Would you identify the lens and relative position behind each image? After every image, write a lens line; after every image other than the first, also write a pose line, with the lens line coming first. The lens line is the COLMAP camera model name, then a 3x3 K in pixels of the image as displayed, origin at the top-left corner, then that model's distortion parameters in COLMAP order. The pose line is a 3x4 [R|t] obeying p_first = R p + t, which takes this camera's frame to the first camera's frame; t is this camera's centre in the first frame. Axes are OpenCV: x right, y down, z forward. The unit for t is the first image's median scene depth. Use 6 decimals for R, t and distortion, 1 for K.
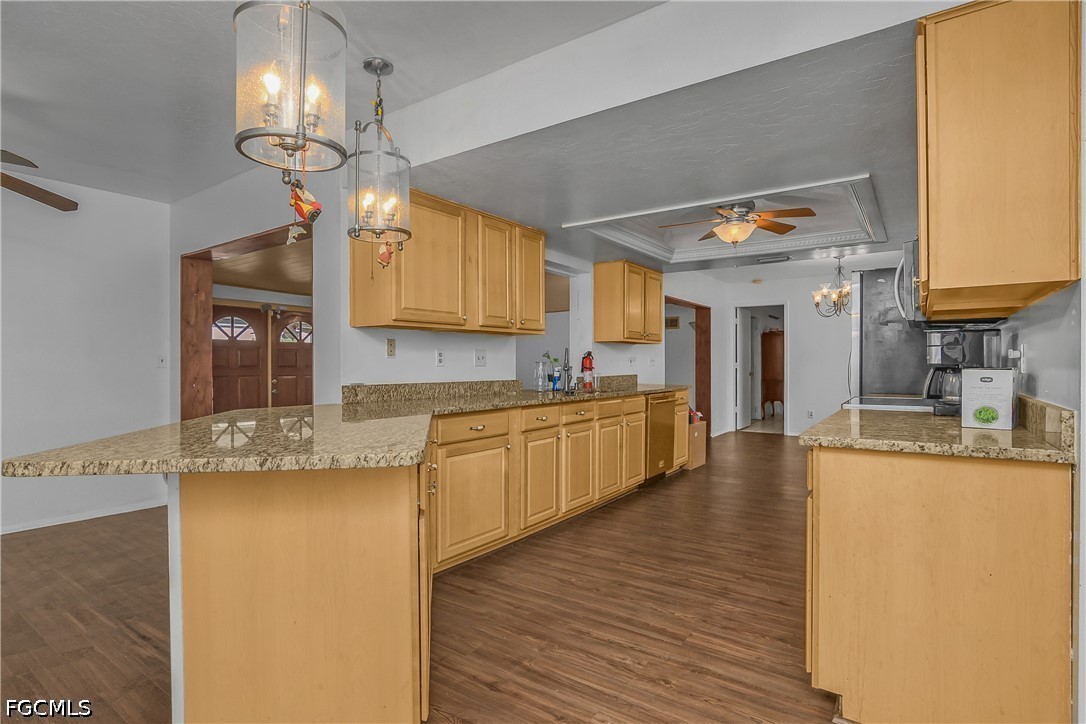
lens RADIAL K [[535.2, 0, 538.9], [0, 535.2, 366.7], [0, 0, 1]] dist [-0.013432, 0.000174]
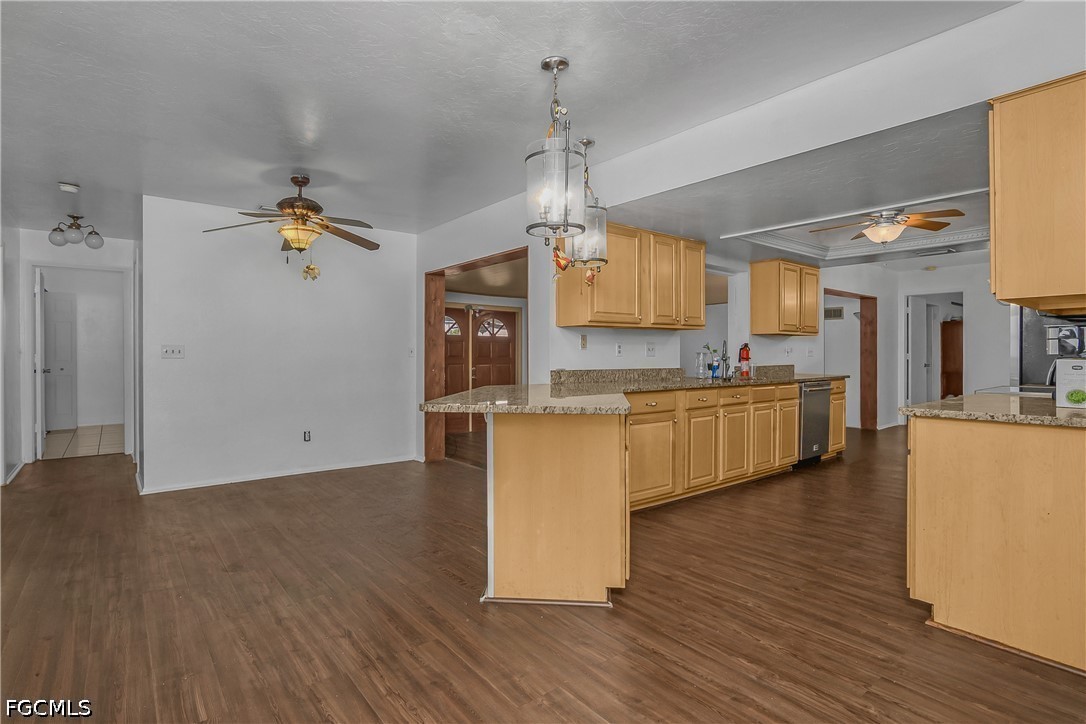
lens RADIAL K [[555.0, 0, 579.3], [0, 555.0, 357.8], [0, 0, 1]] dist [-0.017984, 0.000517]
pose [[0.977915, 0.002259, -0.208993, -0.005472], [-0.002087, 0.999997, 0.001041, 0.001968], [0.208994, -0.000582, 0.977917, -0.299368]]
